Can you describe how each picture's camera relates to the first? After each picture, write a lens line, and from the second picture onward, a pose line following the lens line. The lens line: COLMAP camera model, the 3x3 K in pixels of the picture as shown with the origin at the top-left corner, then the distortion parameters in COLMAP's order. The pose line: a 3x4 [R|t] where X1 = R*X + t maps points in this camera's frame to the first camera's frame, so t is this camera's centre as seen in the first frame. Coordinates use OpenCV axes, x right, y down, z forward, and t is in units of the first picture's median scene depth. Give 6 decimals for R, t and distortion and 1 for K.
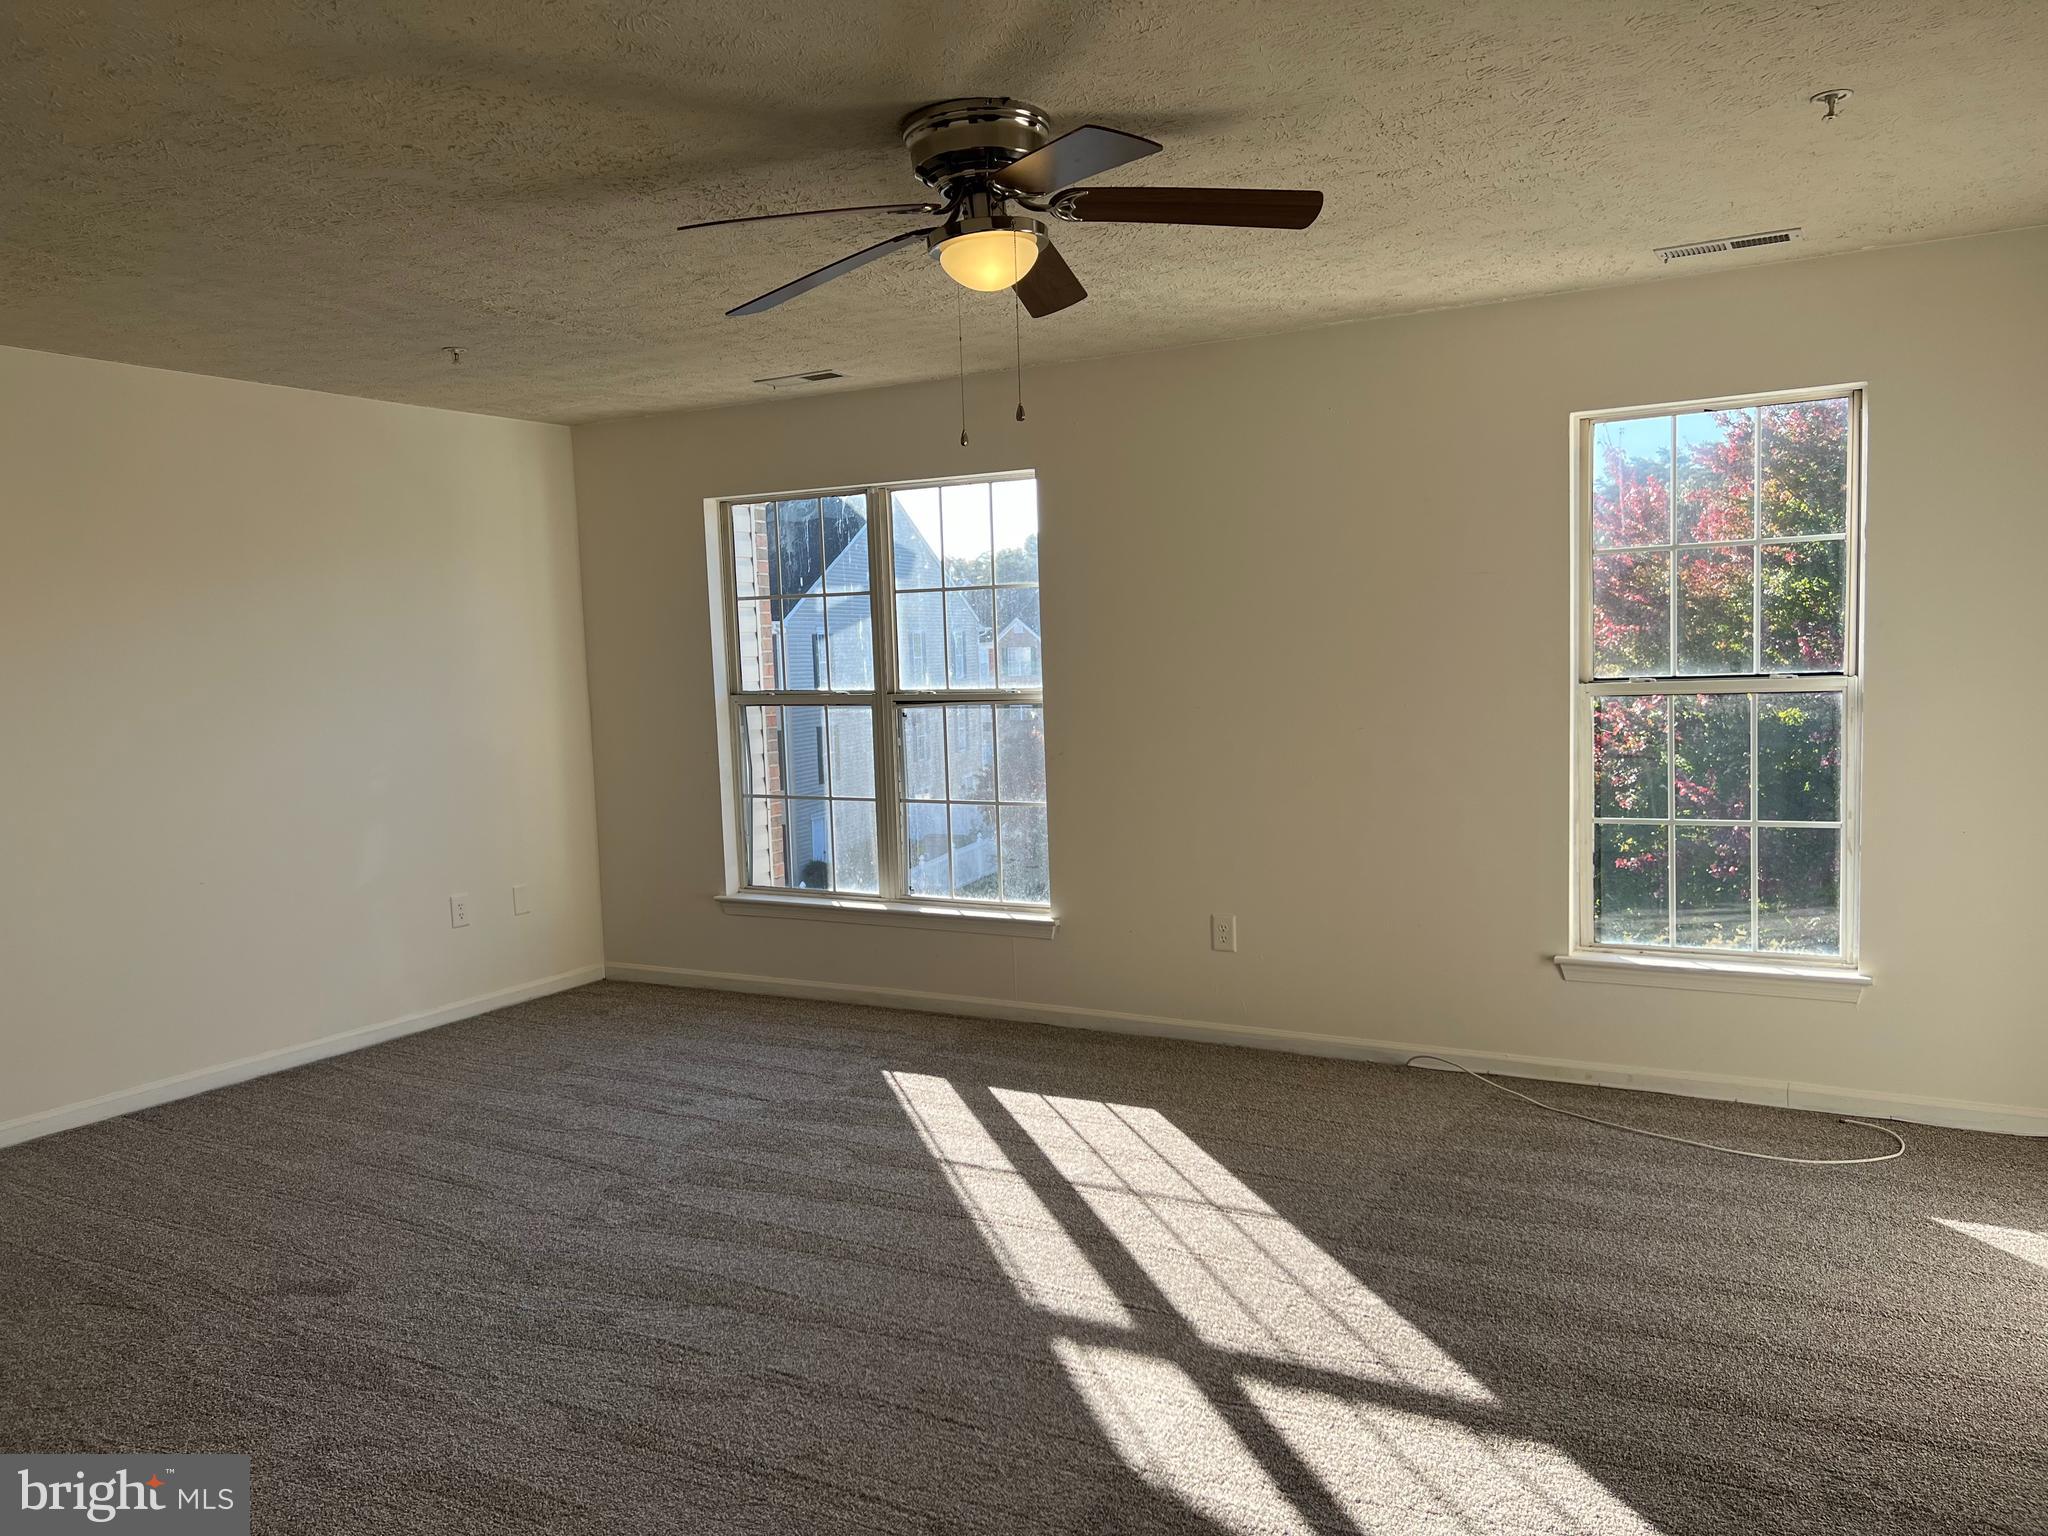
lens RADIAL K [[1552.1, 0, 1036.8], [0, 1552.1, 768.5], [0, 0, 1]] dist [0.079649, -0.065696]
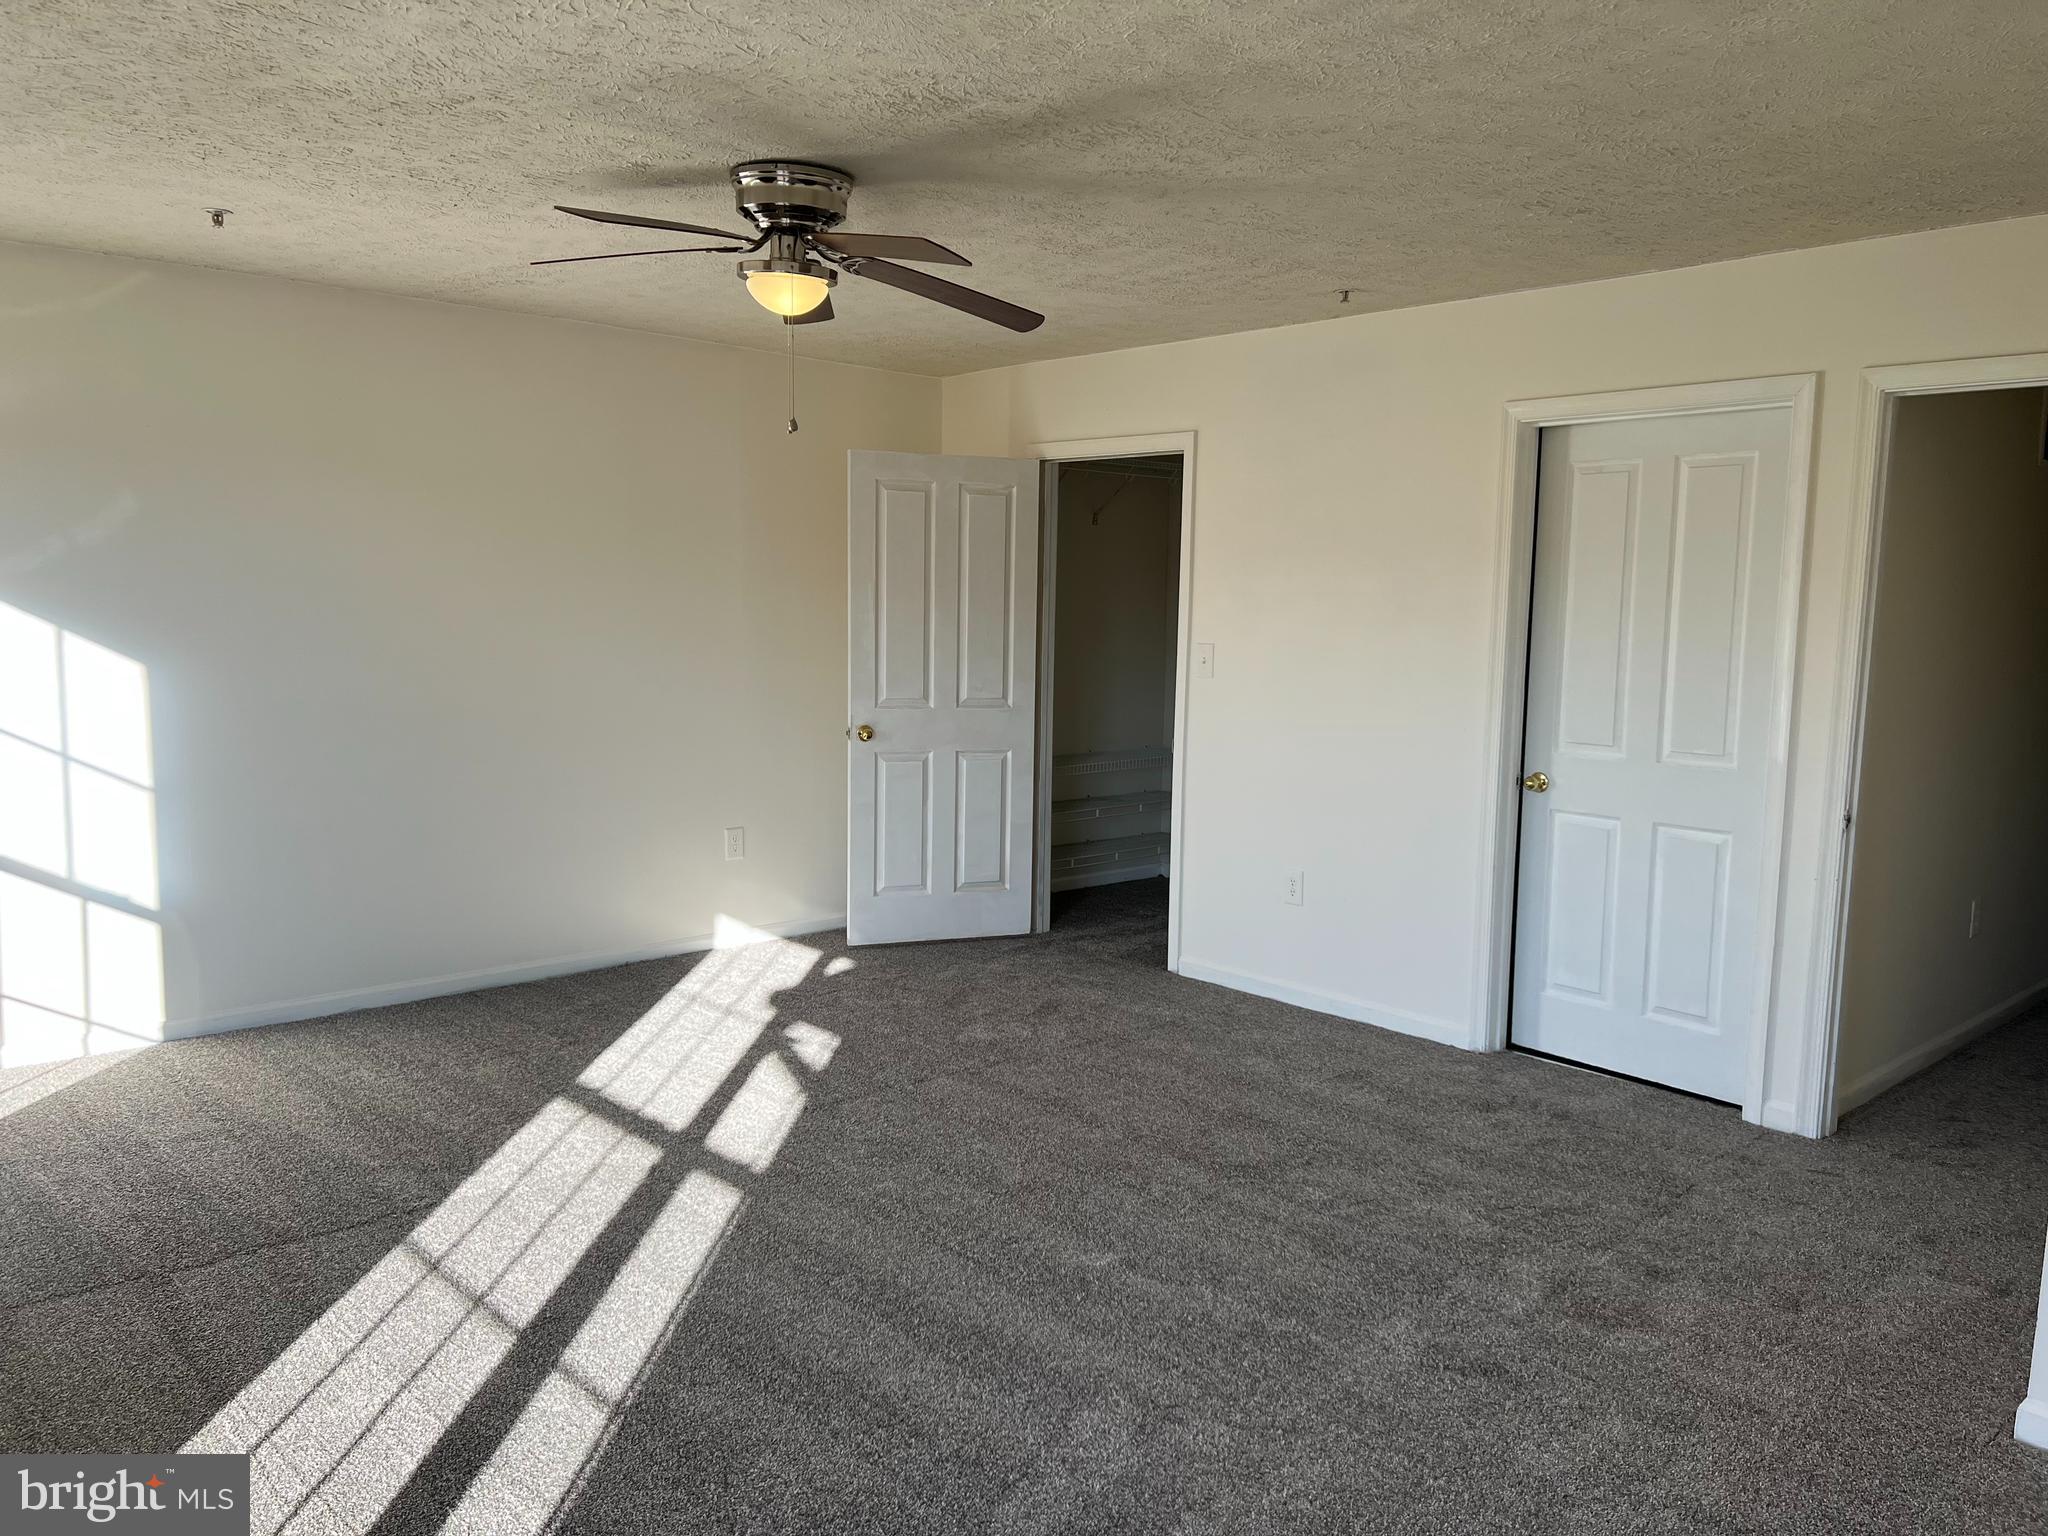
lens RADIAL K [[1552.1, 0, 1011.2], [0, 1552.1, 767.4], [0, 0, 1]] dist [0.079649, -0.065696]
pose [[-0.946979, -0.013804, 0.320999, -0.386779], [0.048824, 0.981291, 0.186235, -0.113687], [-0.317564, 0.192033, -0.928588, 1.385129]]
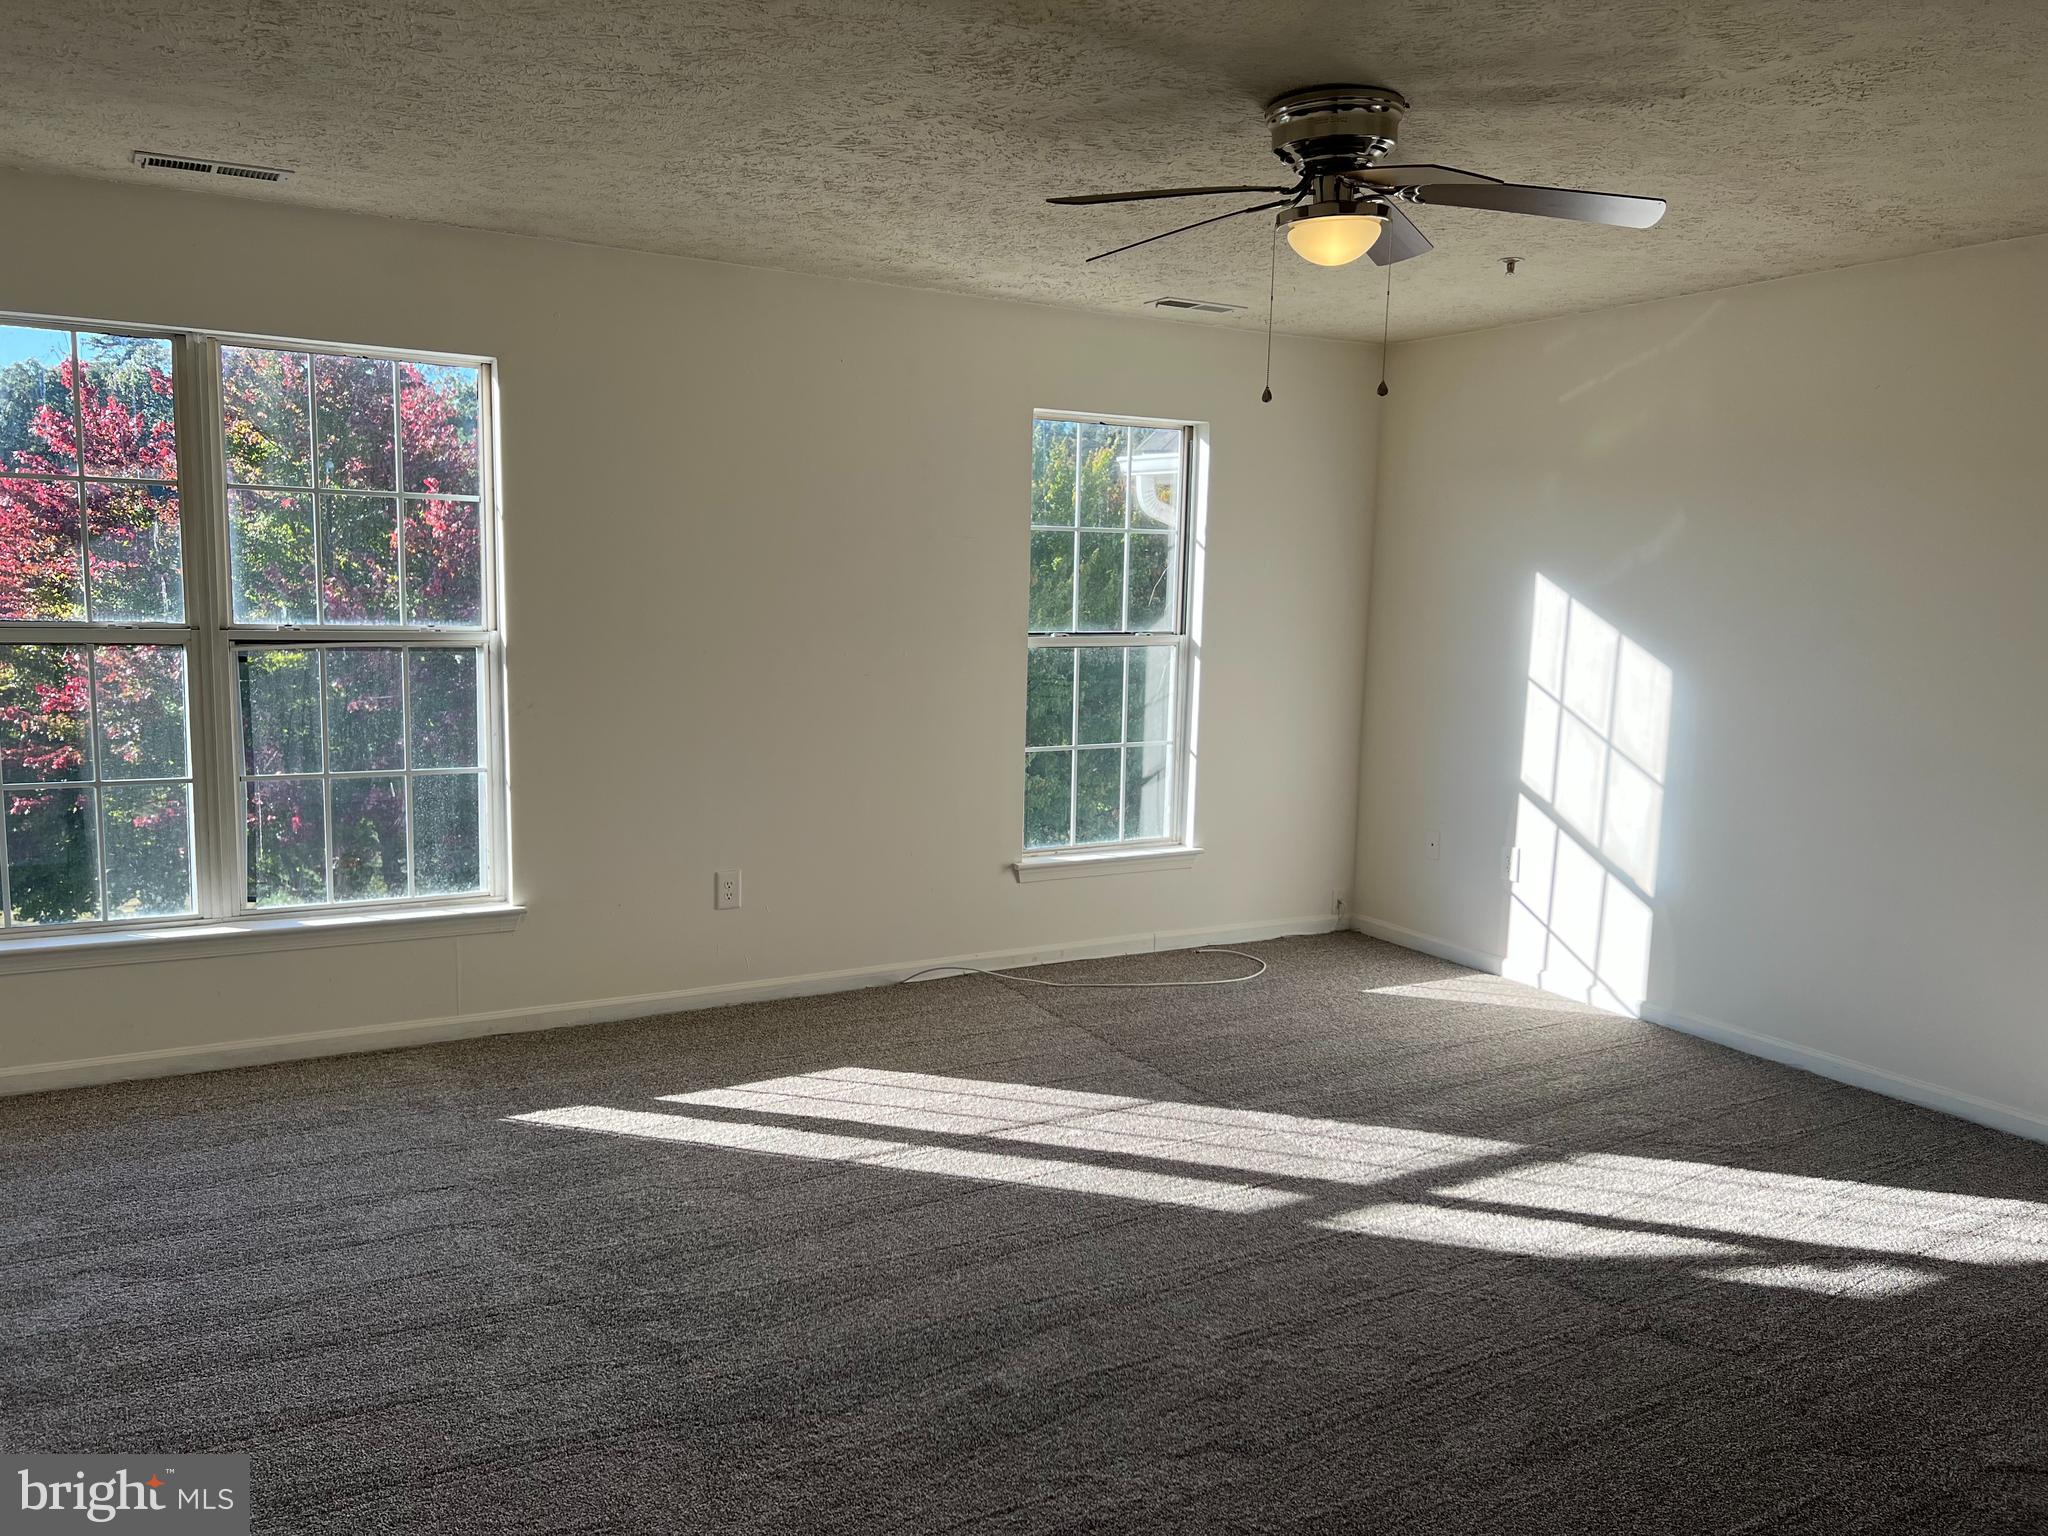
lens RADIAL K [[1552.1, 0, 1012.3], [0, 1552.1, 756.8], [0, 0, 1]] dist [0.079649, -0.065696]
pose [[0.498731, -0.053158, 0.865125, -0.714002], [0.029829, 0.998579, 0.044163, -0.014908], [-0.866244, 0.003781, 0.499608, 0.427199]]
